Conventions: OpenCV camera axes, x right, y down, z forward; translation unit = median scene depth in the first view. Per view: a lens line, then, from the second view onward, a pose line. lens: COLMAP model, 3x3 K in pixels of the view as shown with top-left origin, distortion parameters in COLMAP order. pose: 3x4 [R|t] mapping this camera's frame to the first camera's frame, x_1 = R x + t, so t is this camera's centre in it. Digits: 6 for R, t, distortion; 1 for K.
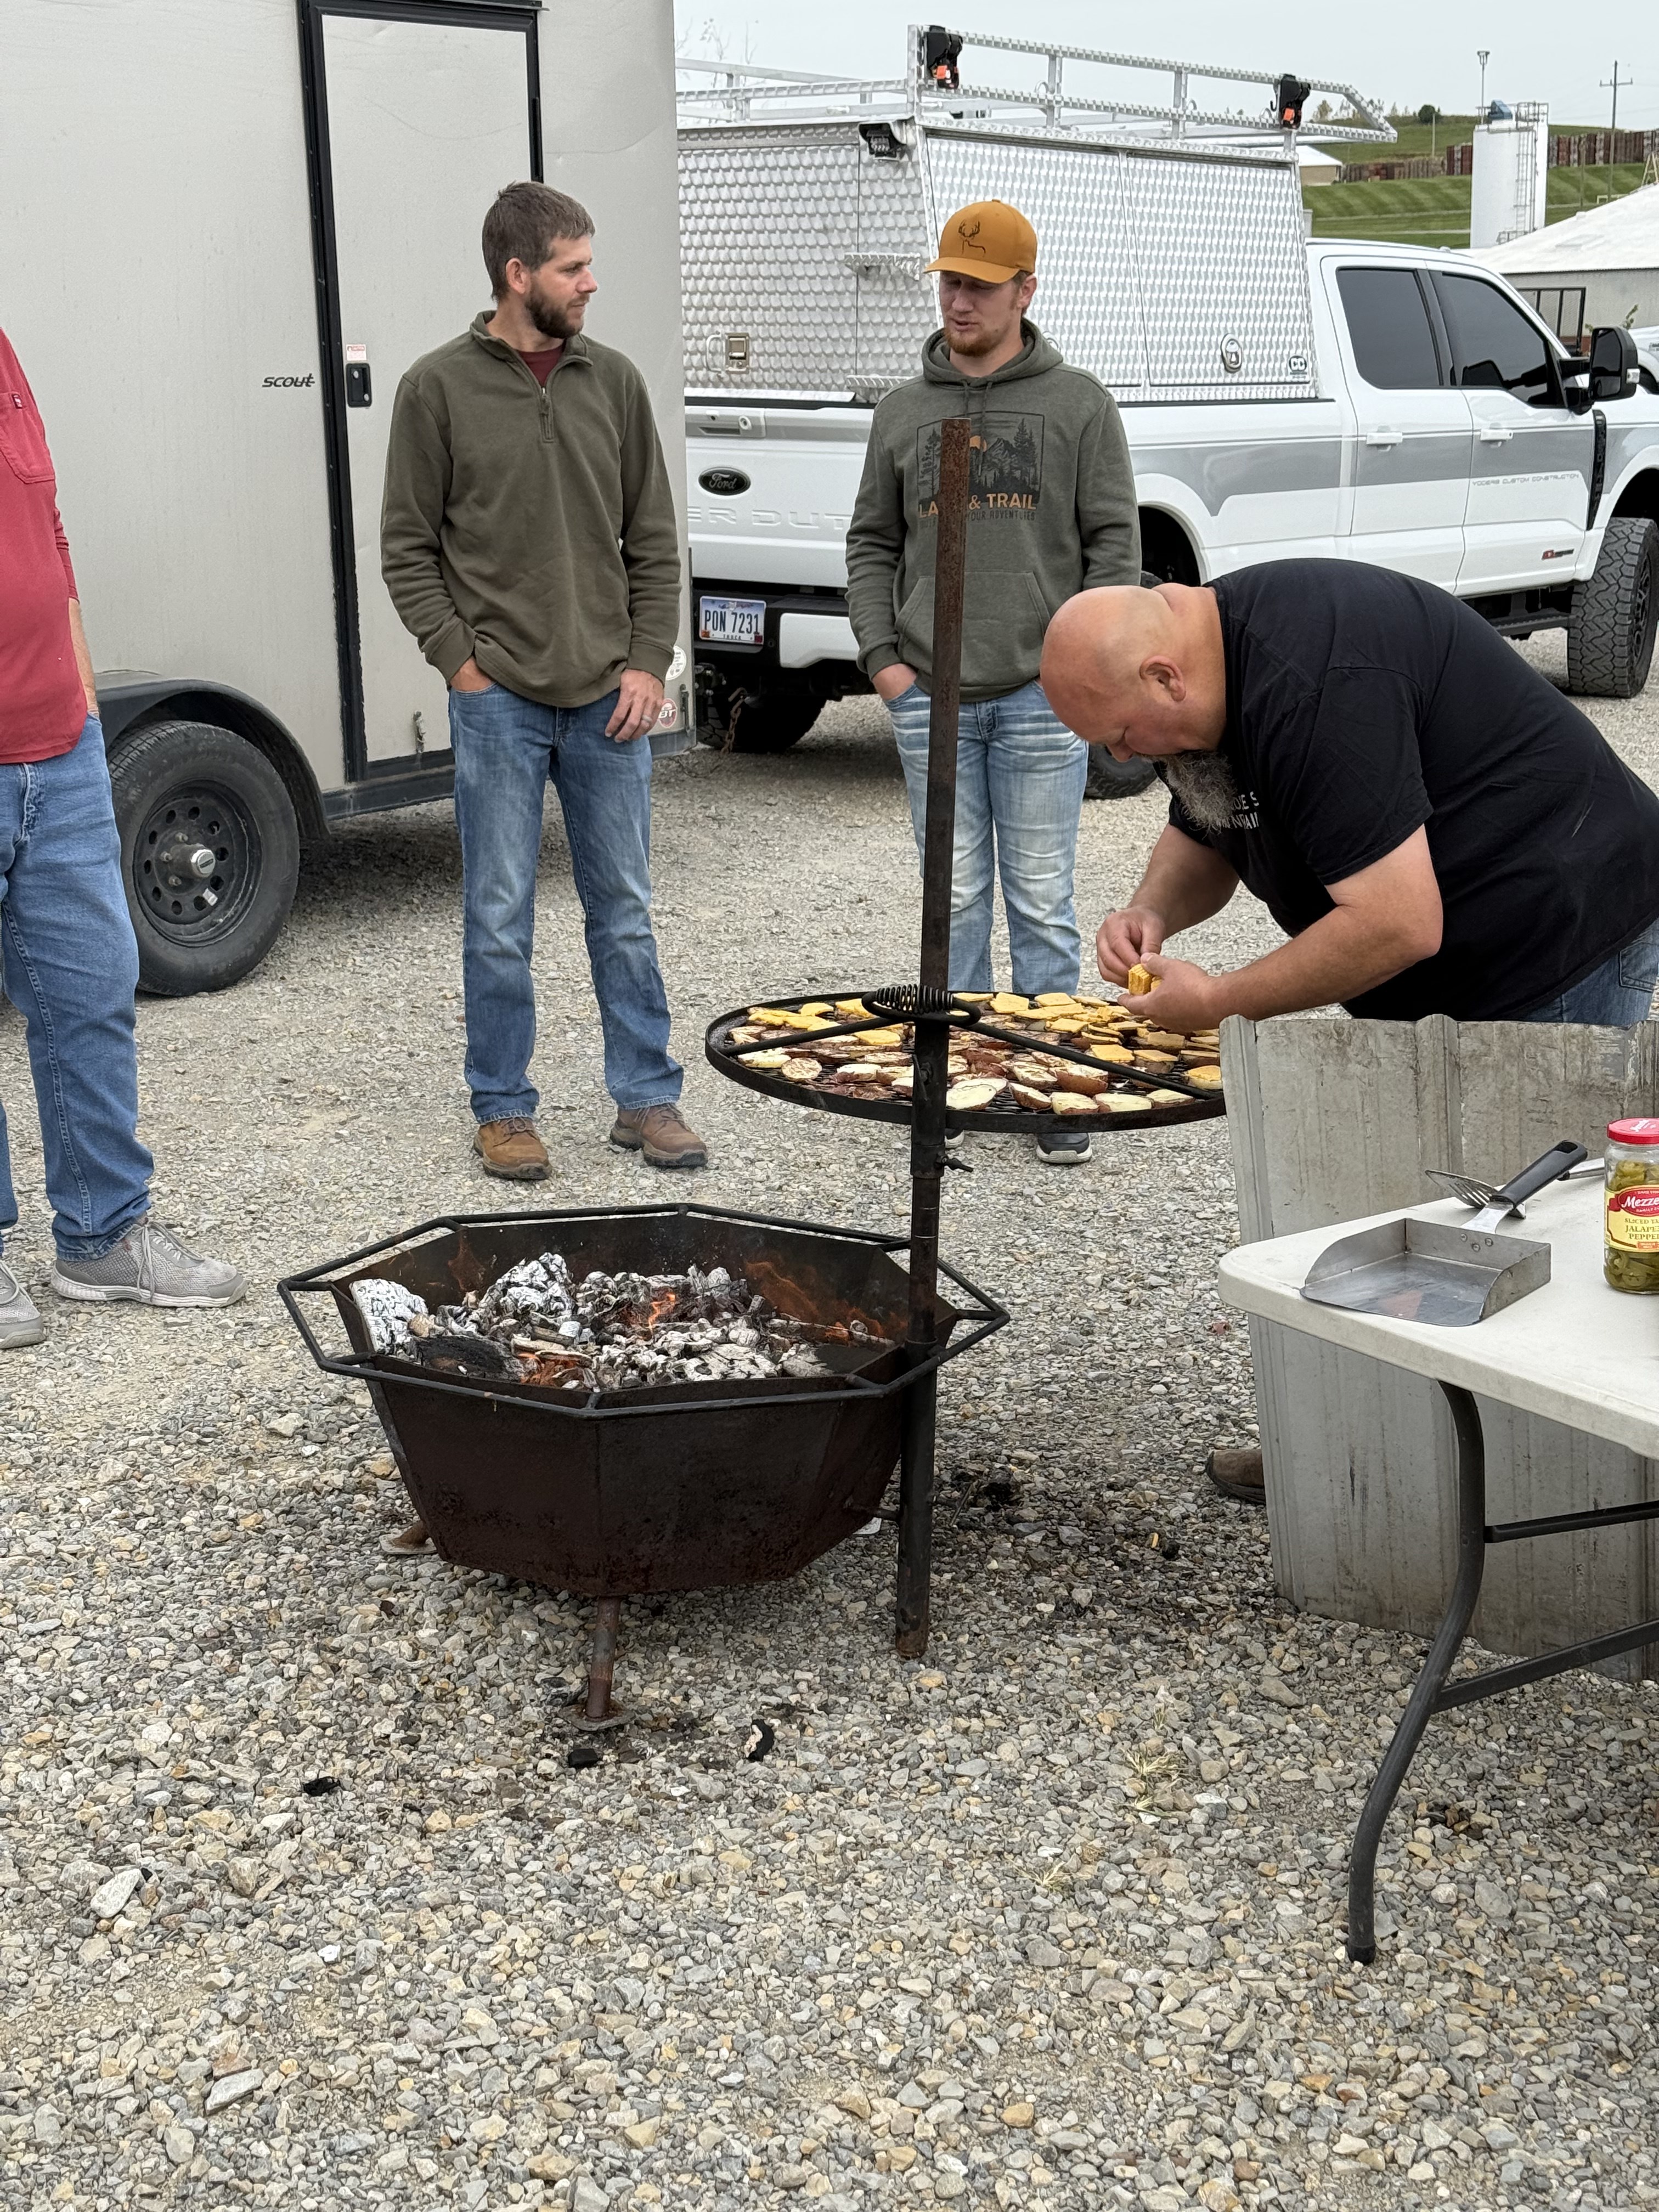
lens RADIAL K [[3084.1, 0, 829.5], [0, 3084.1, 1106.0], [0, 0, 1]] dist [0.198734, -0.402189]
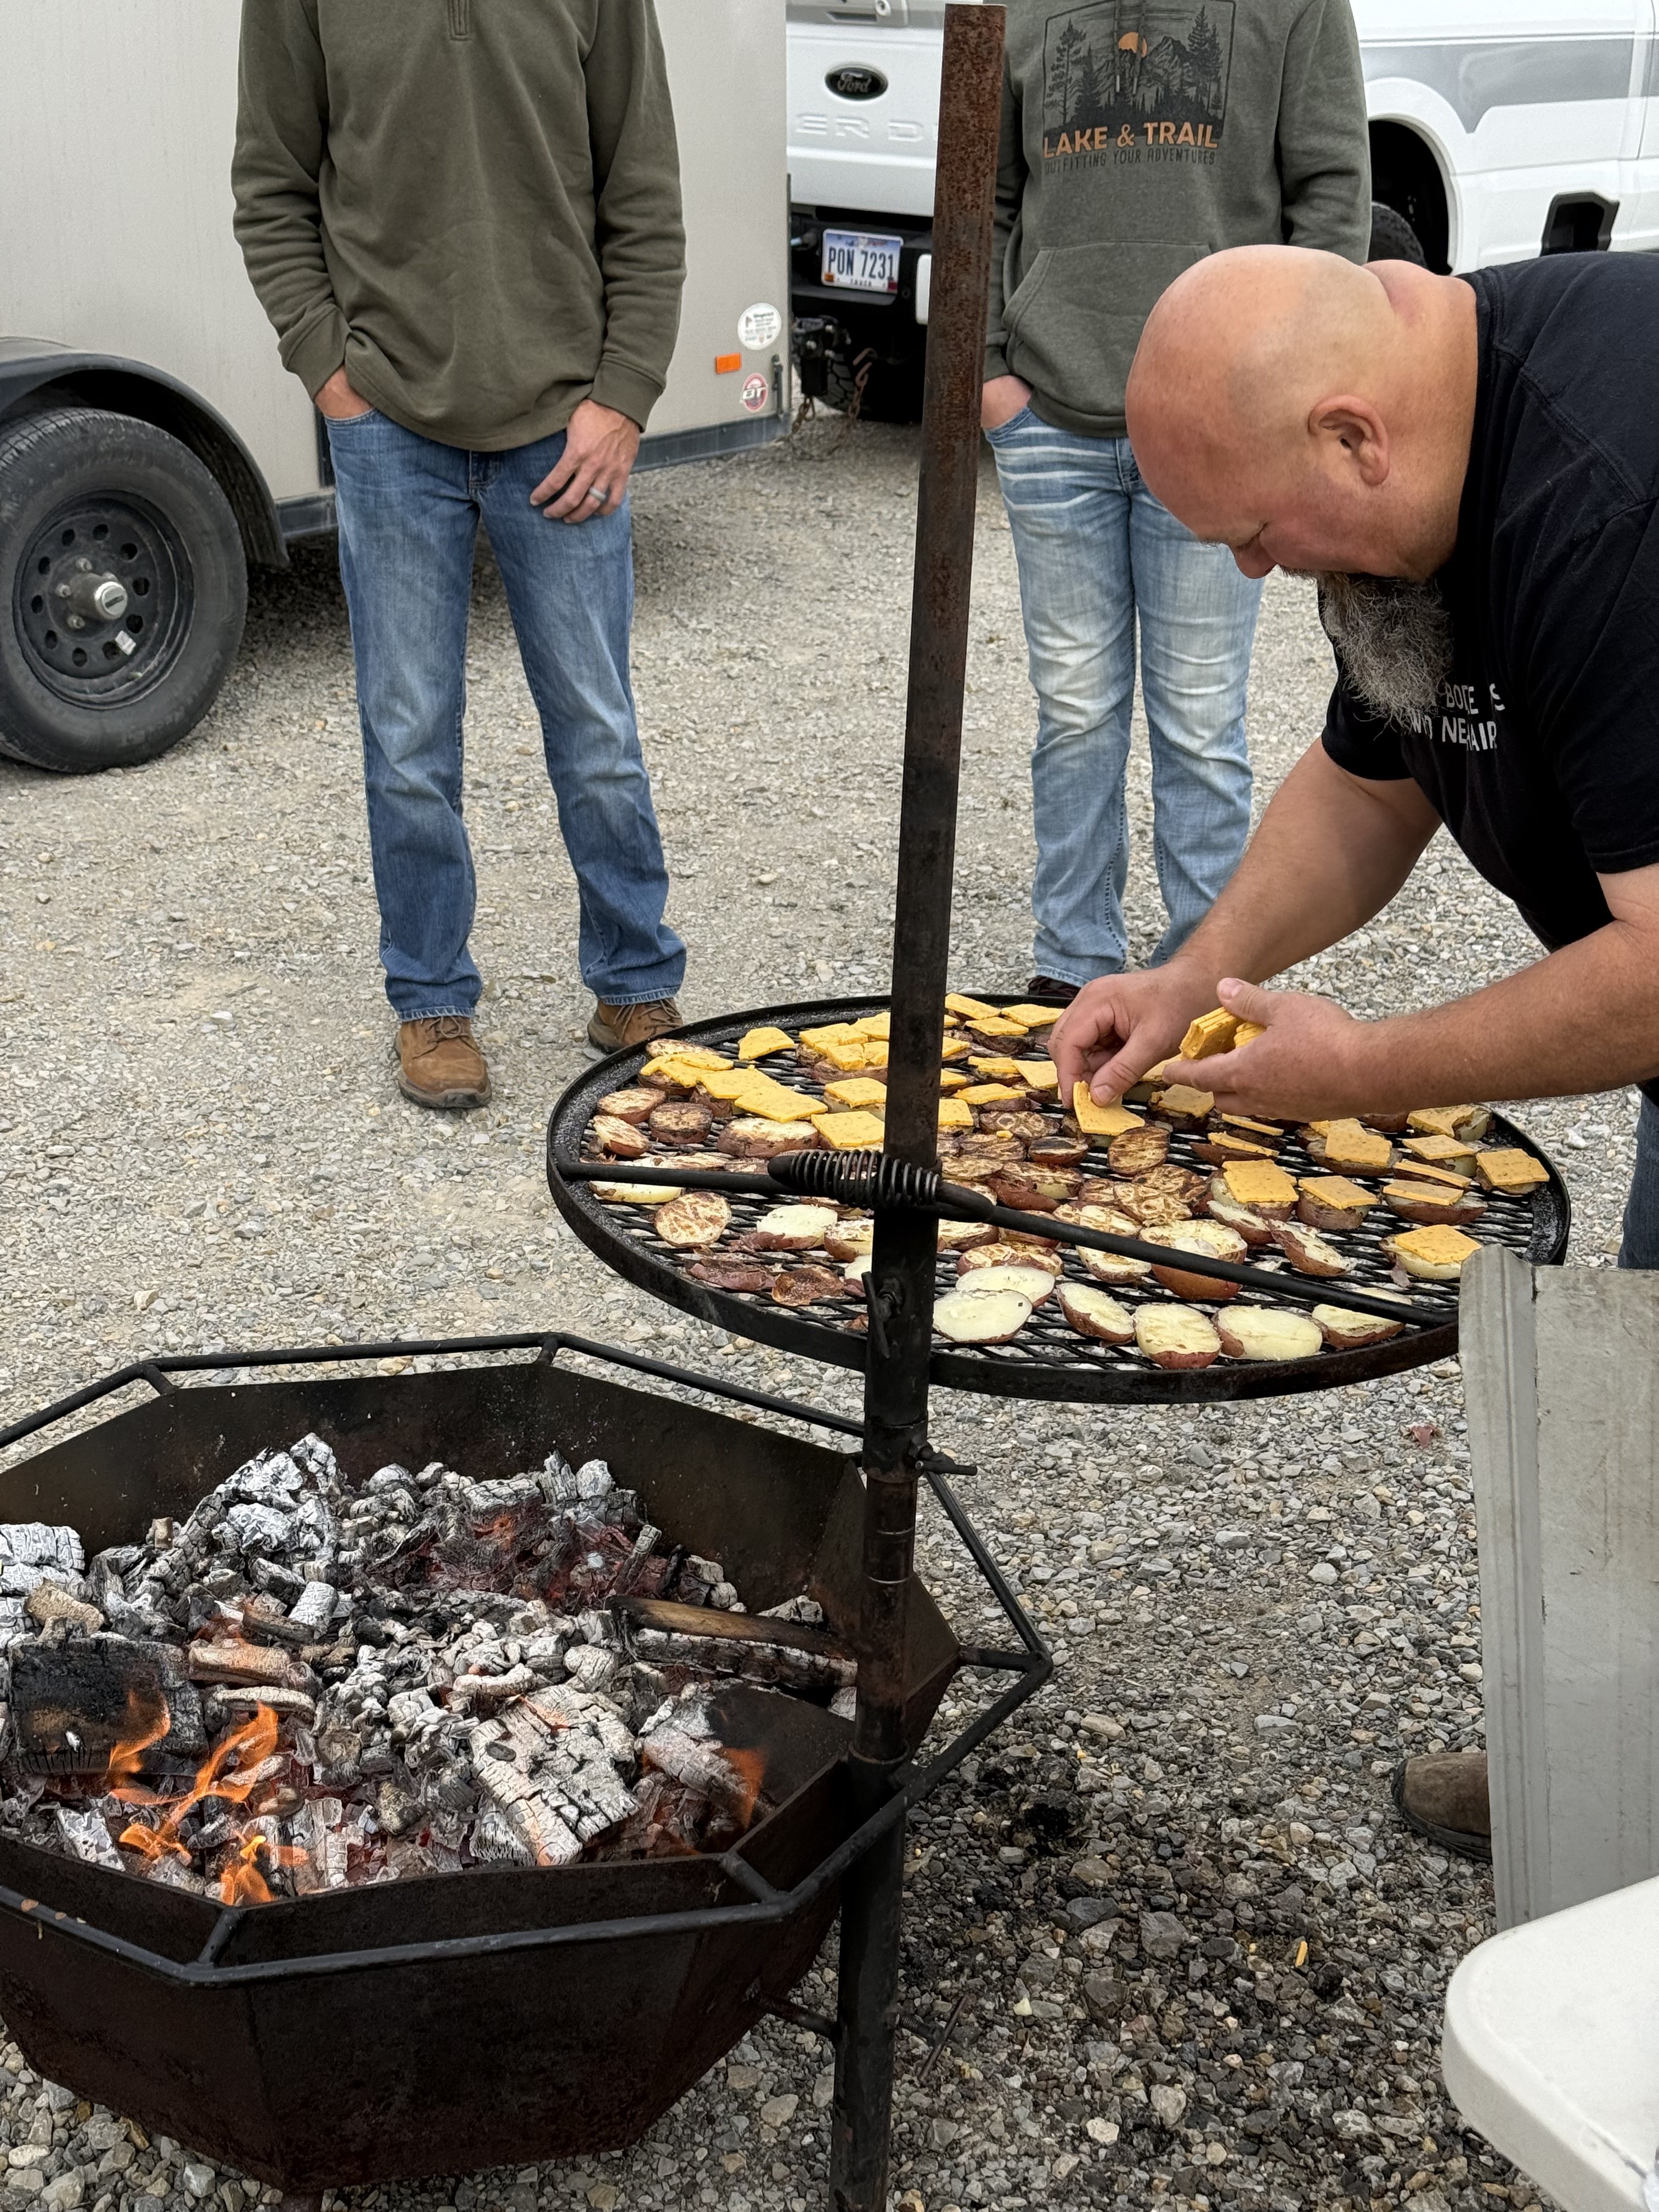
lens RADIAL K [[3080.1, 0, 802.9], [0, 3080.1, 1113.2], [0, 0, 1]] dist [0.252023, -0.691328]
pose [[0.996969, 0.037839, -0.067982, 0.044638], [-0.029211, 0.991890, 0.123697, -0.094159], [0.072111, -0.121337, 0.989989, 0.420020]]
